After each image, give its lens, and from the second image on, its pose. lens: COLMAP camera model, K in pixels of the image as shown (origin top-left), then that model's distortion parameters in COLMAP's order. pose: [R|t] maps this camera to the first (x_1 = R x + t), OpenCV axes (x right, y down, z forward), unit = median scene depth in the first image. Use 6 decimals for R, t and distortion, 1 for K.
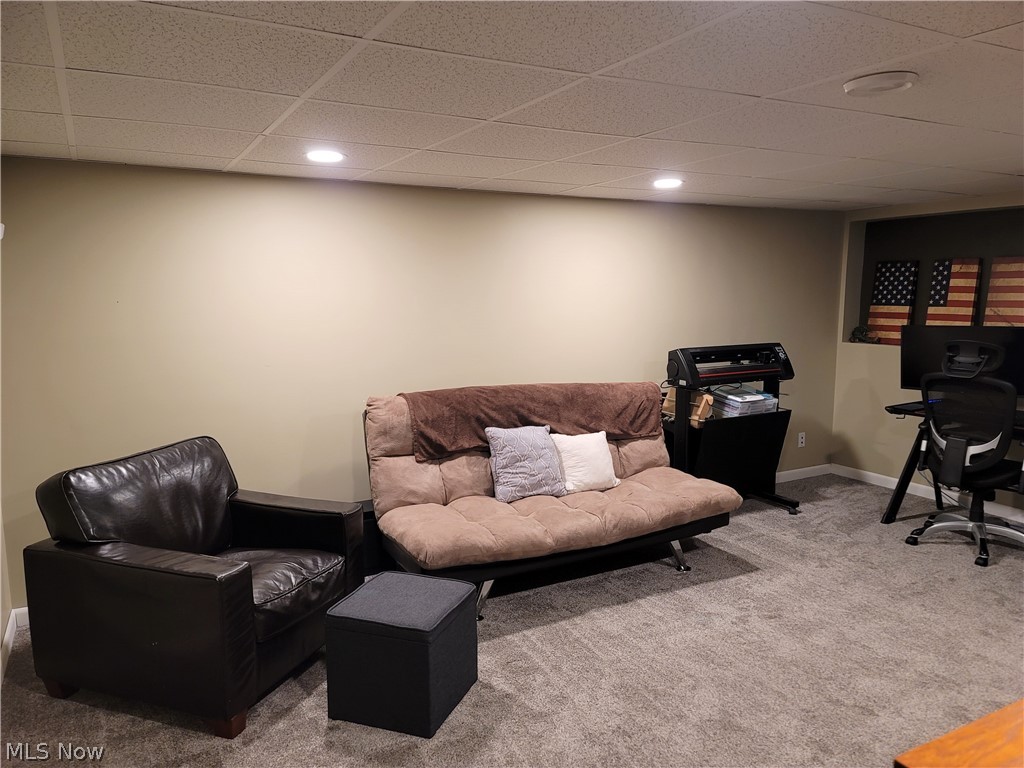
lens RADIAL K [[747.7, 0, 511.6], [0, 747.7, 387.7], [0, 0, 1]] dist [0.041918, 0.006433]
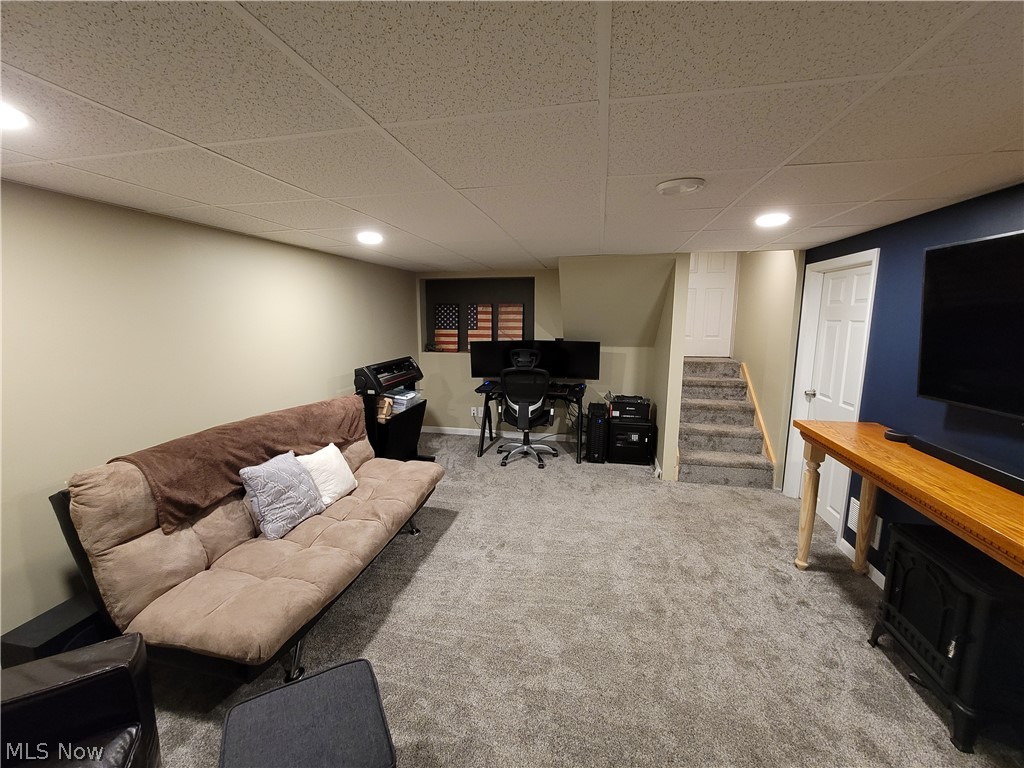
lens RADIAL K [[420.2, 0, 510.3], [0, 420.2, 381.8], [0, 0, 1]] dist [-0.012147, -0.000021]
pose [[0.646087, -0.116570, 0.754309, -0.190075], [0.099263, 0.992708, 0.068391, -0.057089], [-0.756782, 0.030689, 0.652947, 0.369873]]
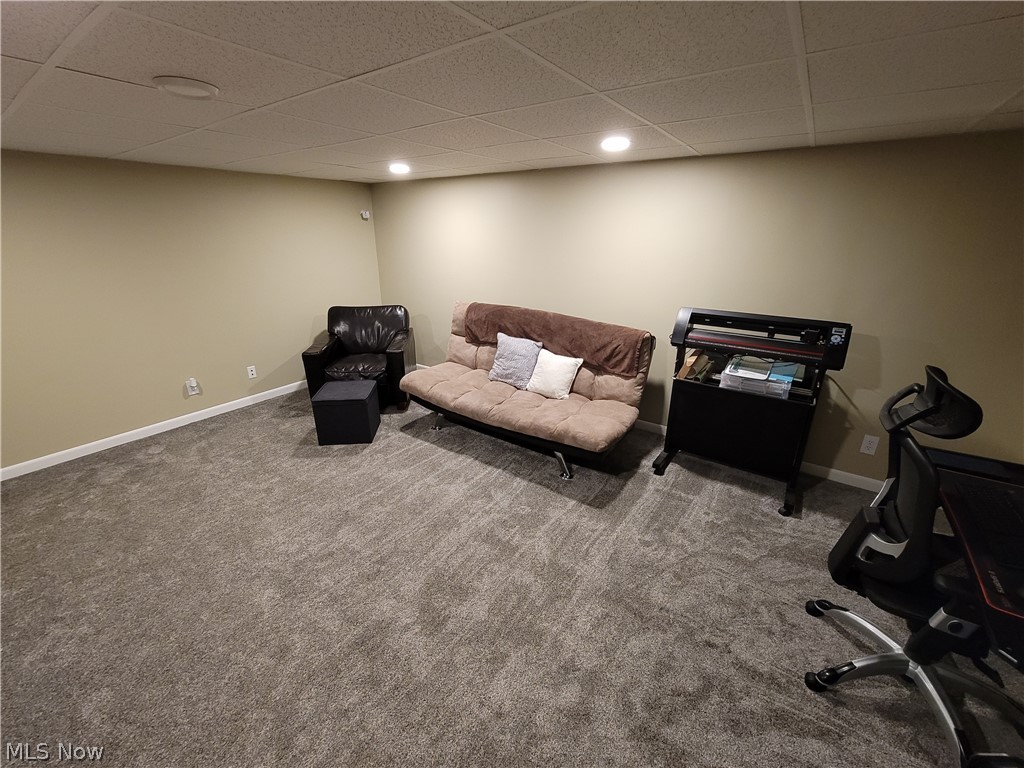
lens RADIAL K [[420.2, 0, 510.0], [0, 420.2, 375.2], [0, 0, 1]] dist [-0.012147, -0.000021]
pose [[0.437243, 0.302706, -0.846869, 0.725410], [-0.125886, 0.952982, 0.275640, -0.104396], [0.890489, -0.013913, 0.454791, 0.581887]]
